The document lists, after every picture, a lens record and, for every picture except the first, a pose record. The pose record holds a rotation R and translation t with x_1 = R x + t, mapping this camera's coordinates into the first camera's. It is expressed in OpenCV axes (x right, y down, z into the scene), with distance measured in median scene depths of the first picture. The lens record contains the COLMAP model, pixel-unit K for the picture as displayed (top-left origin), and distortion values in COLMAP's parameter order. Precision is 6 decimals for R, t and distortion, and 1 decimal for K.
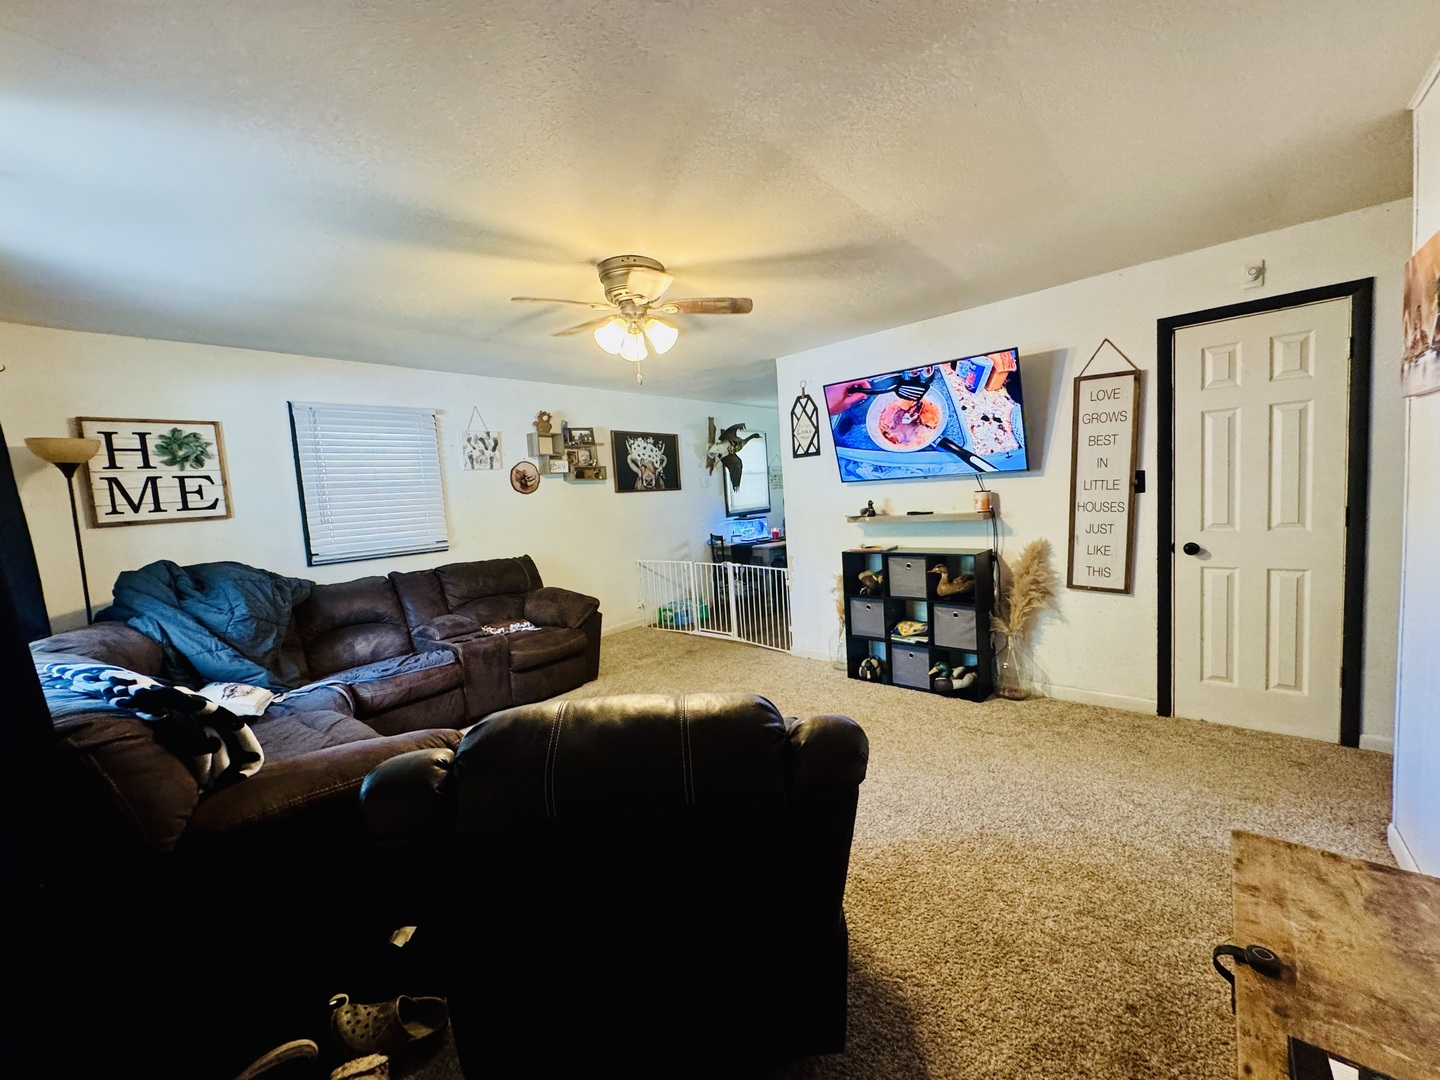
lens RADIAL K [[580.2, 0, 719.1], [0, 580.2, 540.2], [0, 0, 1]] dist [-0.002422, 0.000081]
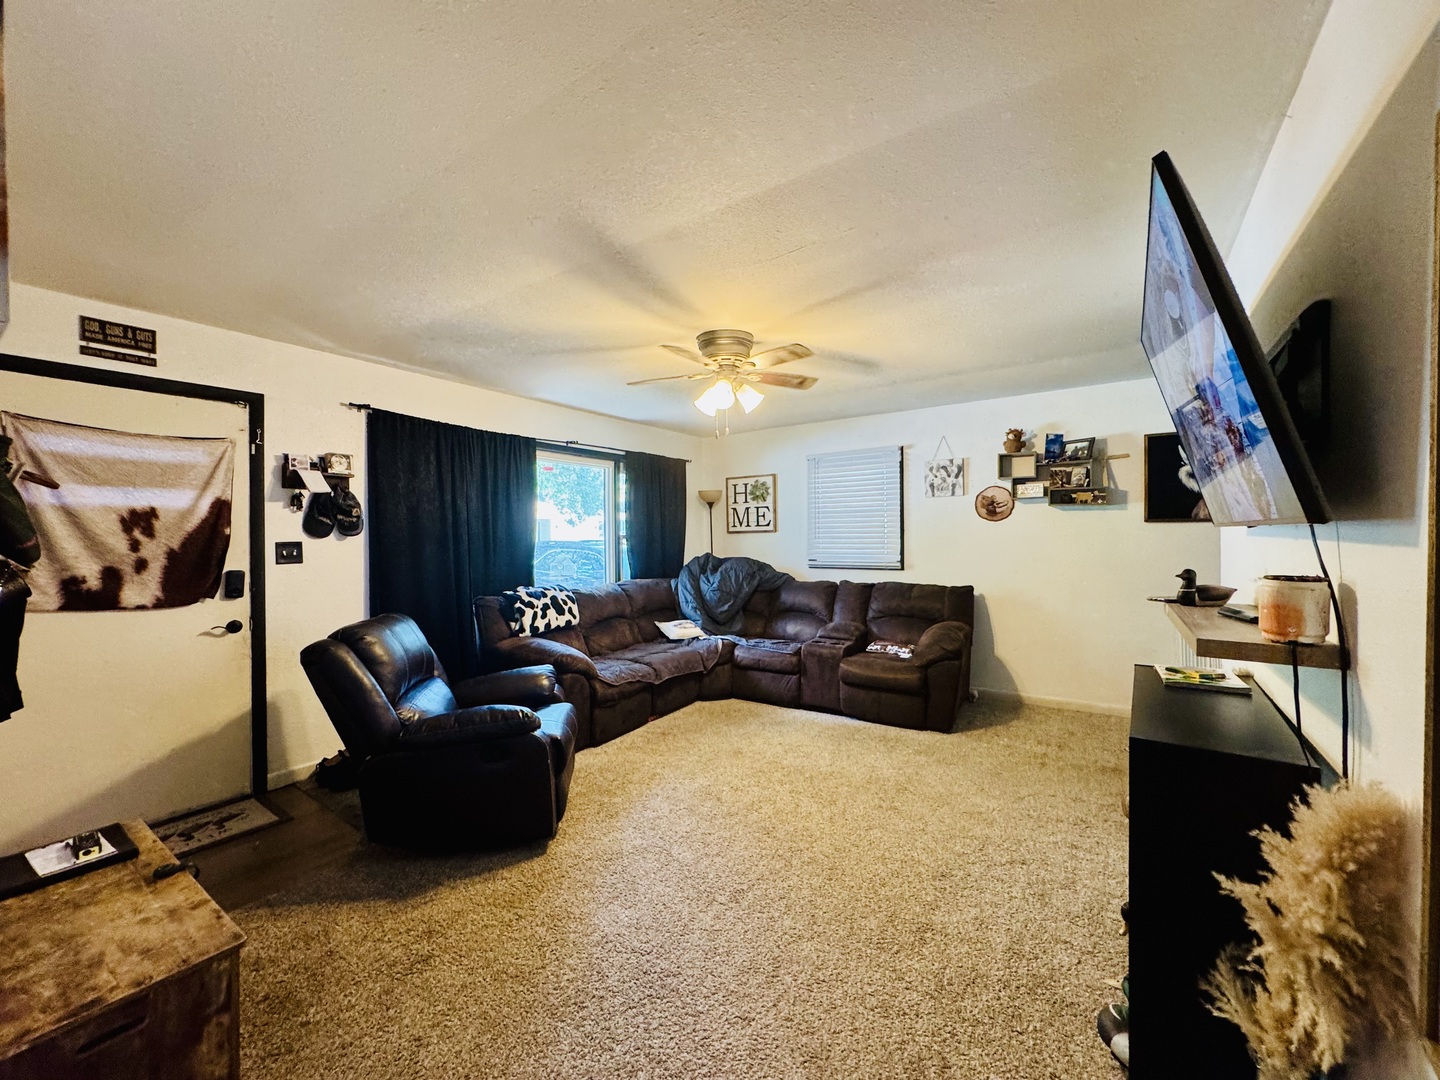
lens RADIAL K [[580.2, 0, 720.9], [0, 580.2, 541.6], [0, 0, 1]] dist [-0.002422, 0.000081]
pose [[0.099912, 0.072373, -0.992361, 0.788869], [-0.076269, 0.994974, 0.064885, -0.108373], [0.992069, 0.069204, 0.104929, 0.693611]]
